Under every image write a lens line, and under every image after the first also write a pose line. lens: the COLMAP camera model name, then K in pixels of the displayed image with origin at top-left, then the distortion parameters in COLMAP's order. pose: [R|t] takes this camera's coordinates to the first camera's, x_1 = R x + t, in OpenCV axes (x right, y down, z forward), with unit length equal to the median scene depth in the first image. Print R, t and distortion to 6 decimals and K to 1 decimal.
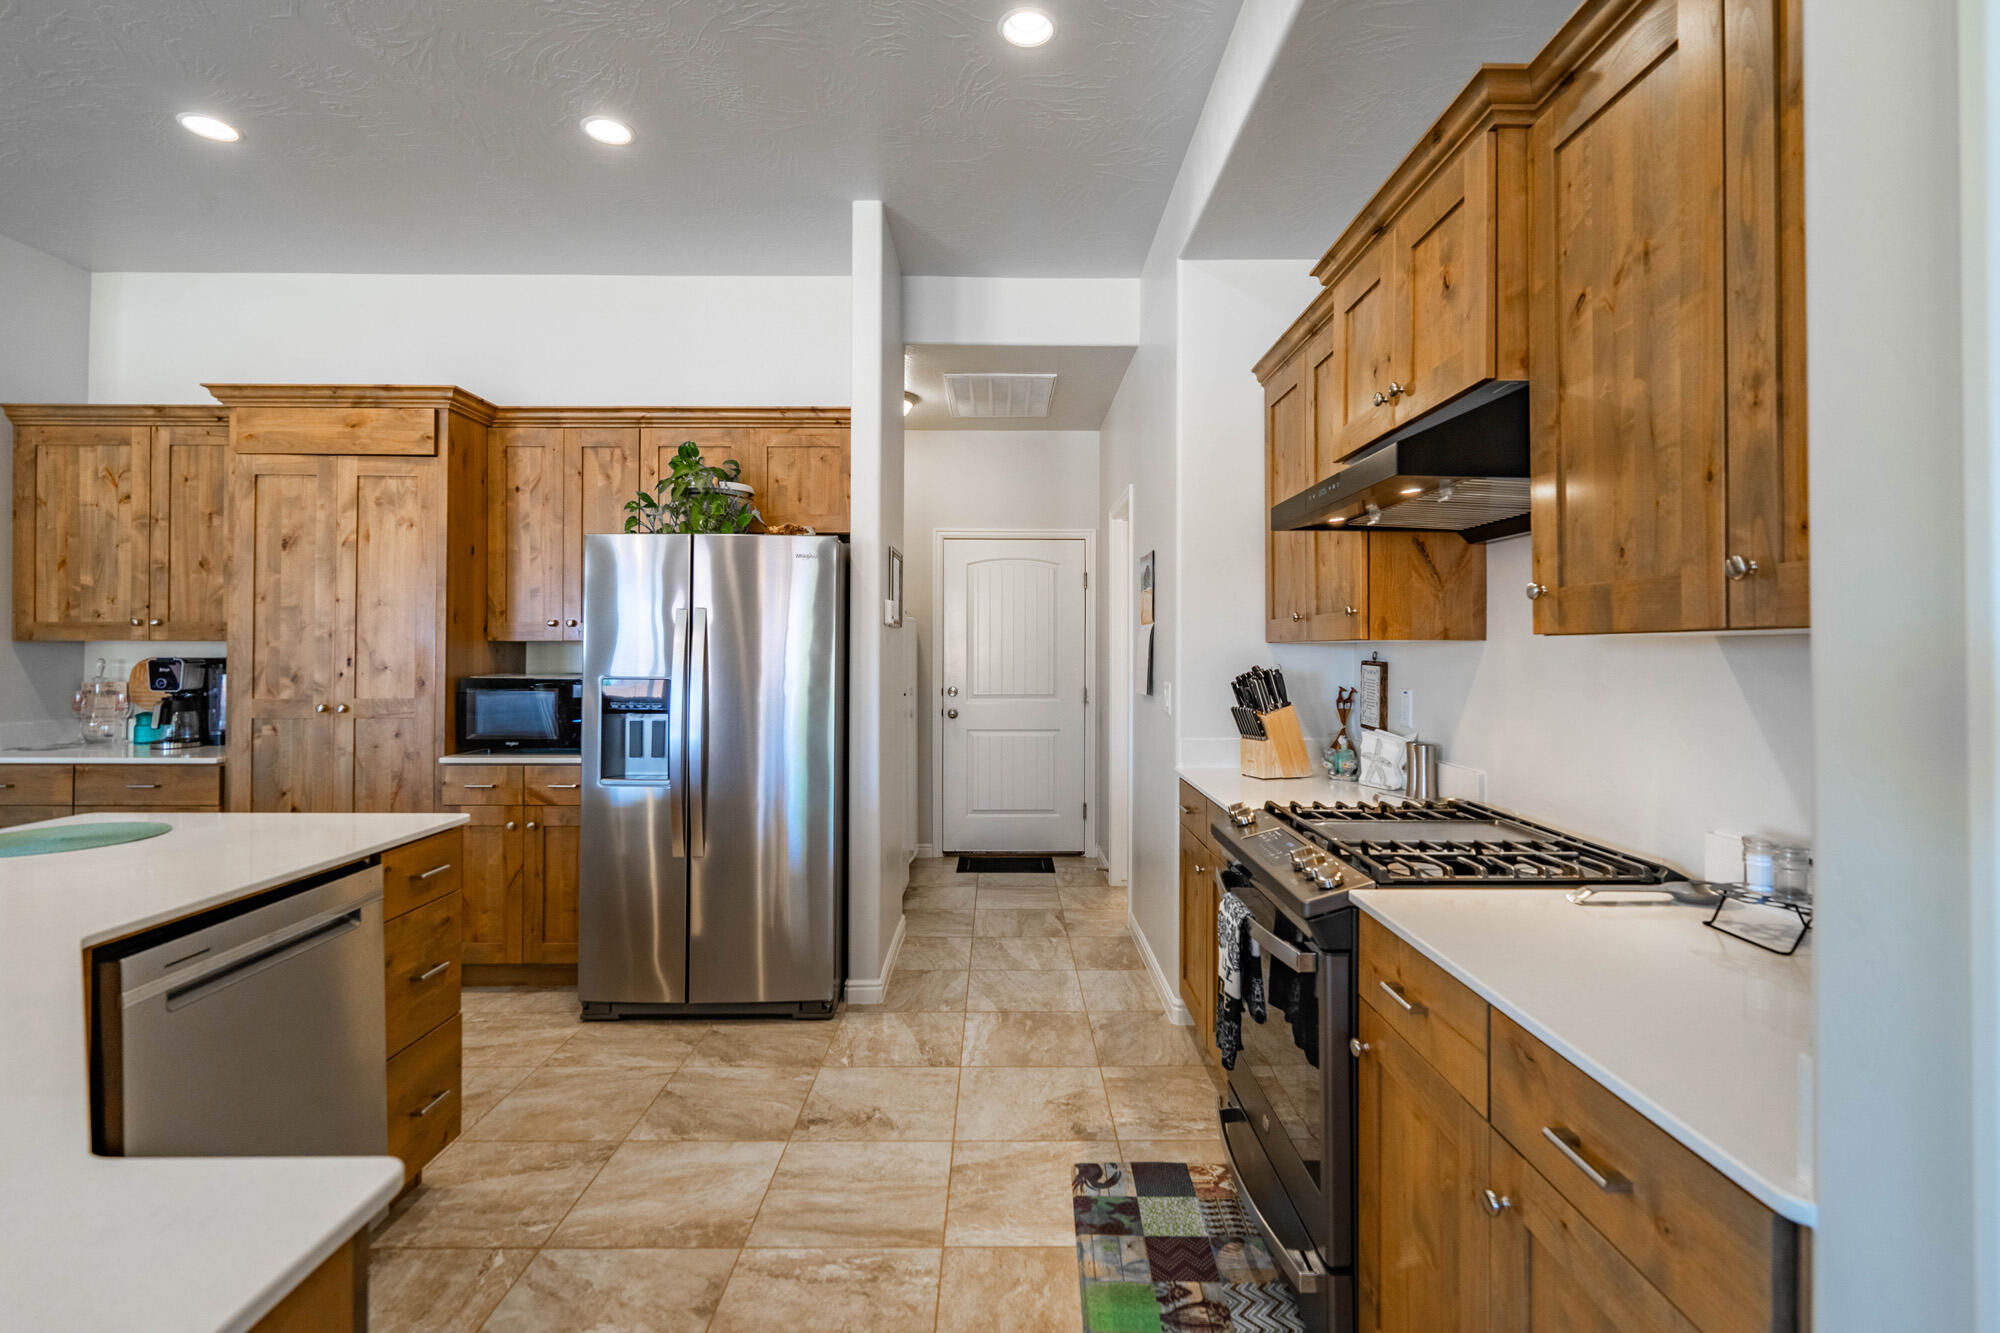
lens RADIAL K [[924.6, 0, 1007.0], [0, 924.6, 657.4], [0, 0, 1]] dist [0.001400, -0.000009]
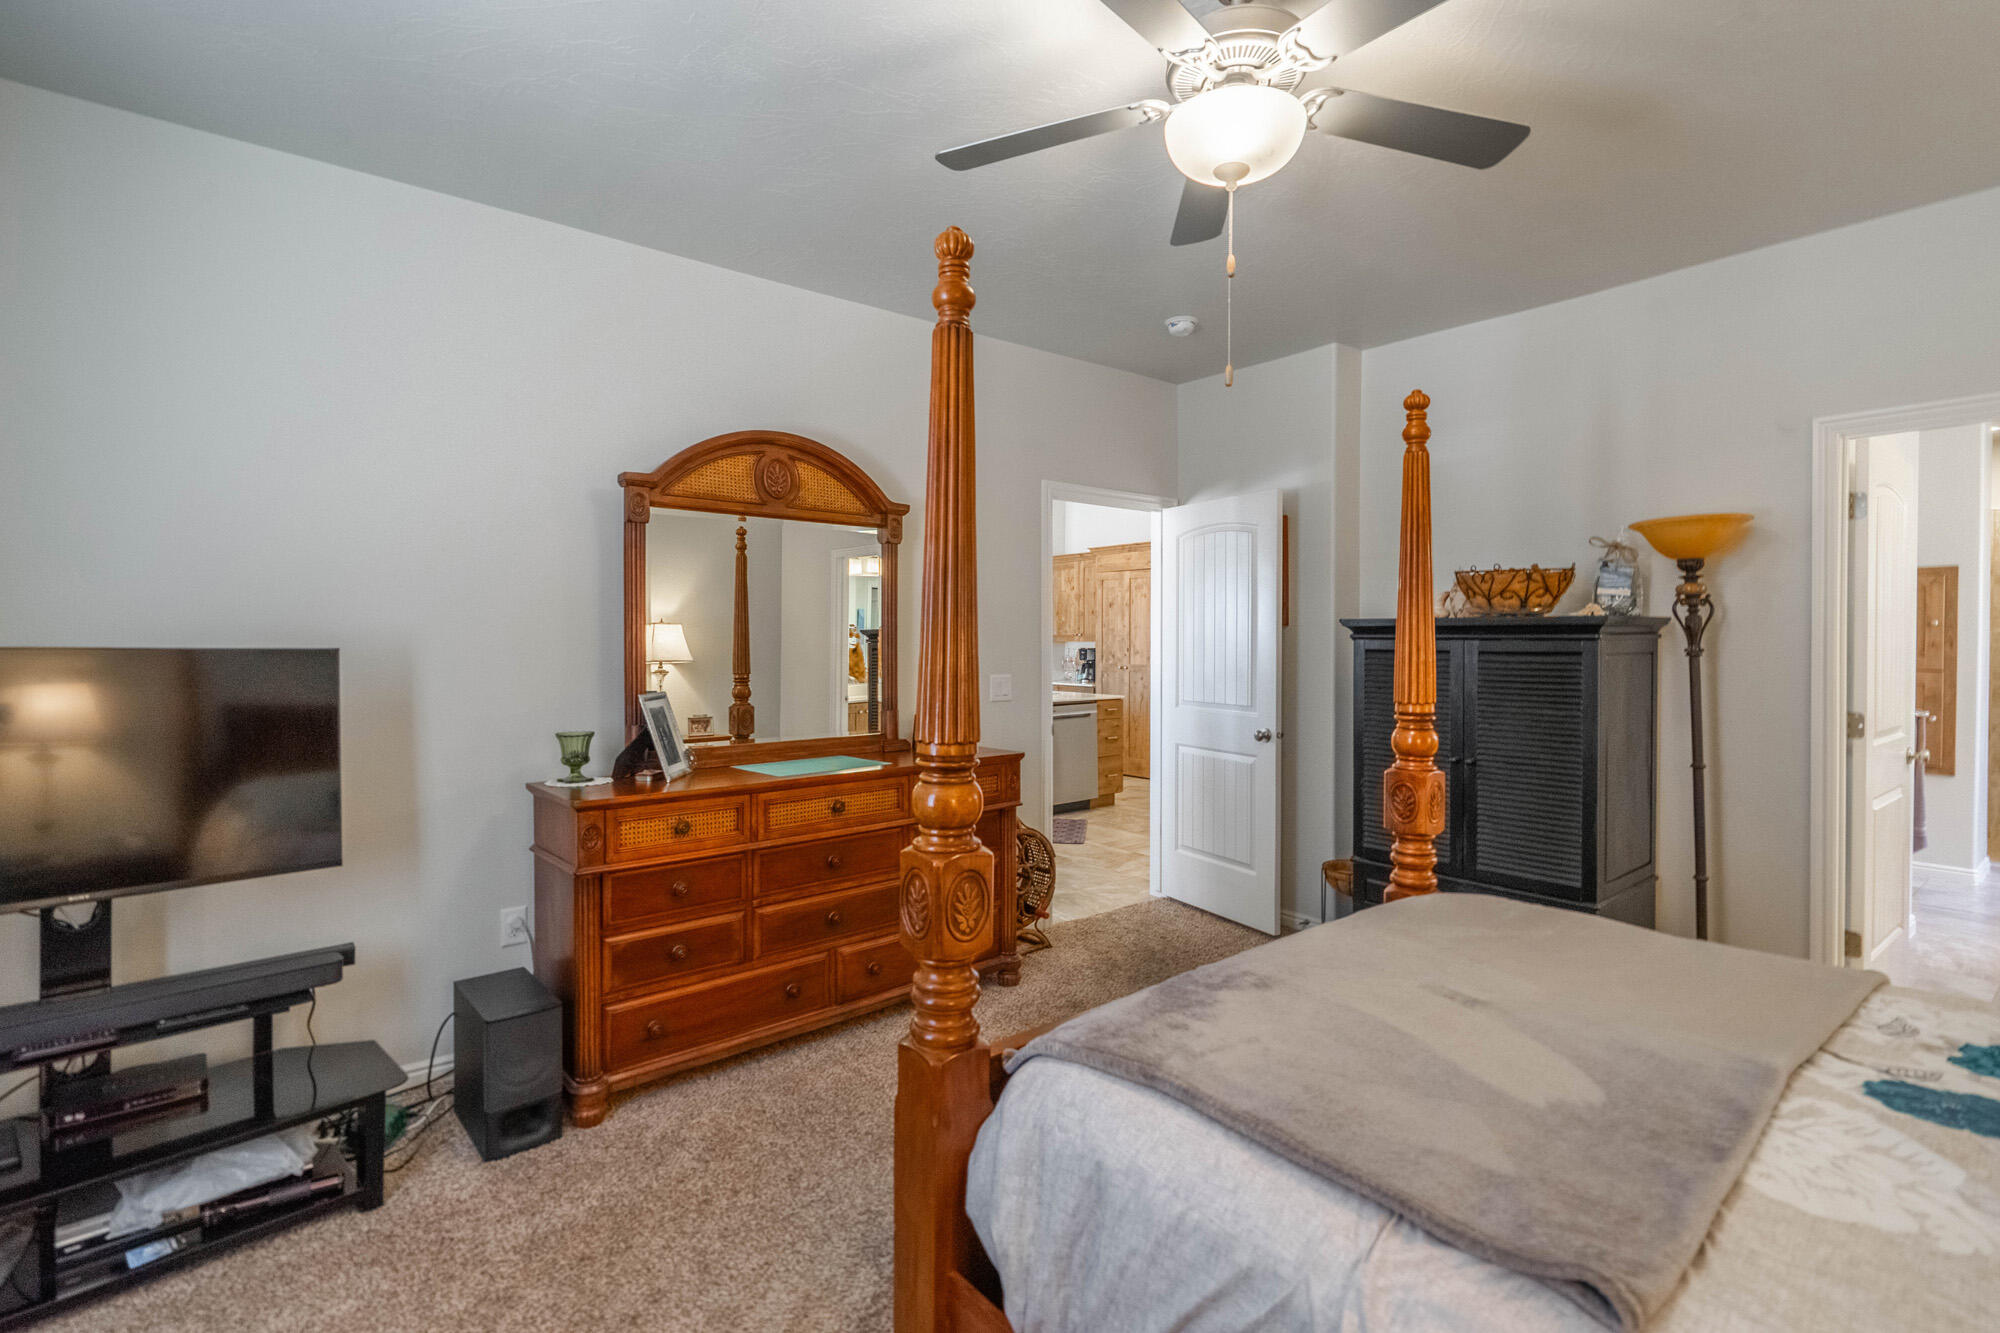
lens RADIAL K [[924.6, 0, 1007.0], [0, 924.6, 657.4], [0, 0, 1]] dist [0.001400, -0.000009]
pose [[0.618986, 0.006863, -0.785372, 1.051758], [0.003349, 0.999930, 0.011377, -0.003781], [0.785395, -0.009672, 0.618919, -0.821210]]
